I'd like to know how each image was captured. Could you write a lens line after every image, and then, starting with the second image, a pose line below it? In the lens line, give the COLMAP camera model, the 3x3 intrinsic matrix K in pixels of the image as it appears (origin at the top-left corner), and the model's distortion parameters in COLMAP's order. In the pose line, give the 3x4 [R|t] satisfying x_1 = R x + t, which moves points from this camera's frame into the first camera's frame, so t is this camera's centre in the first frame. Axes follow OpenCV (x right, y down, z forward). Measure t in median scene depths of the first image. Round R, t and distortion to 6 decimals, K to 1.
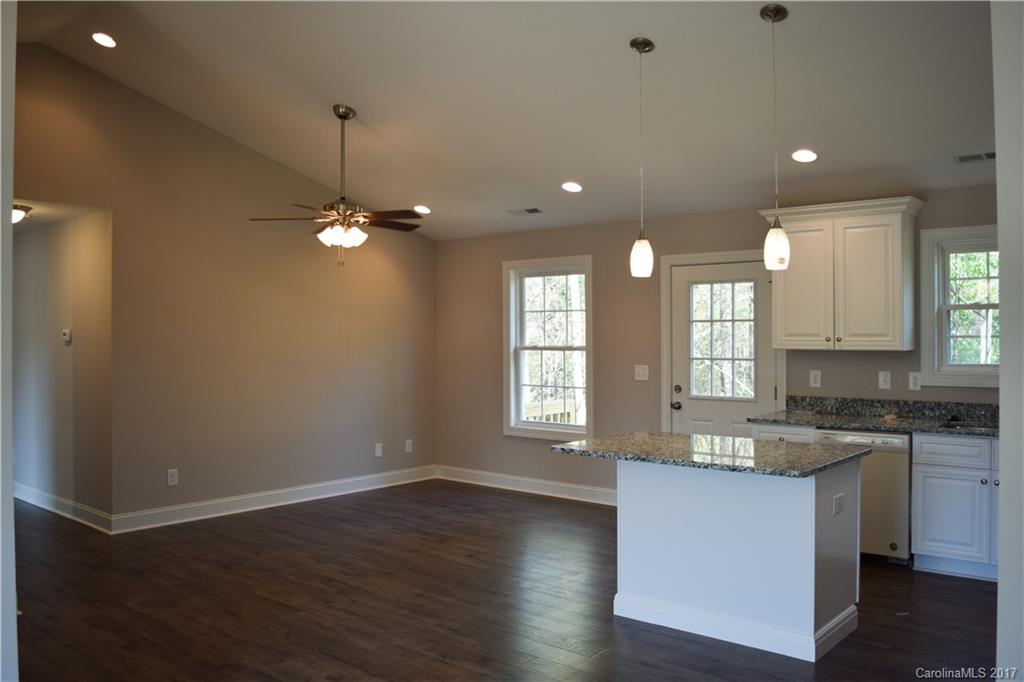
lens RADIAL K [[867.1, 0, 512.5], [0, 867.1, 340.2], [0, 0, 1]] dist [-0.018861, -0.006721]
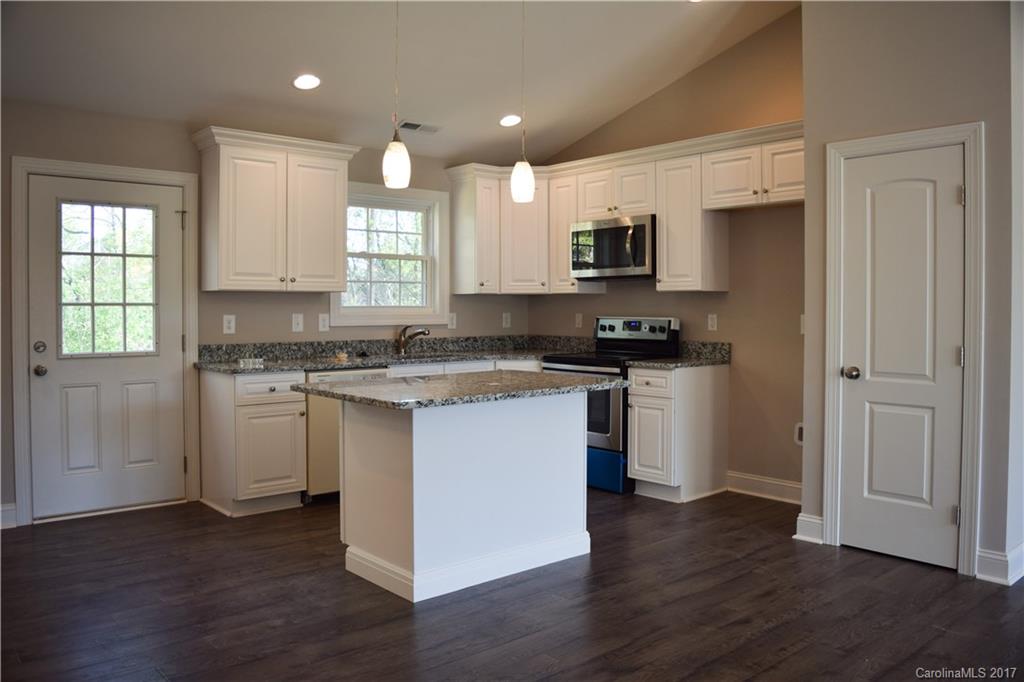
lens RADIAL K [[817.4, 0, 526.0], [0, 817.4, 321.4], [0, 0, 1]] dist [-0.067991, 0.000830]
pose [[0.150413, -0.011447, 0.988557, -0.472238], [0.006384, 0.999923, 0.010607, 0.036925], [-0.988603, 0.004715, 0.150474, 0.604306]]
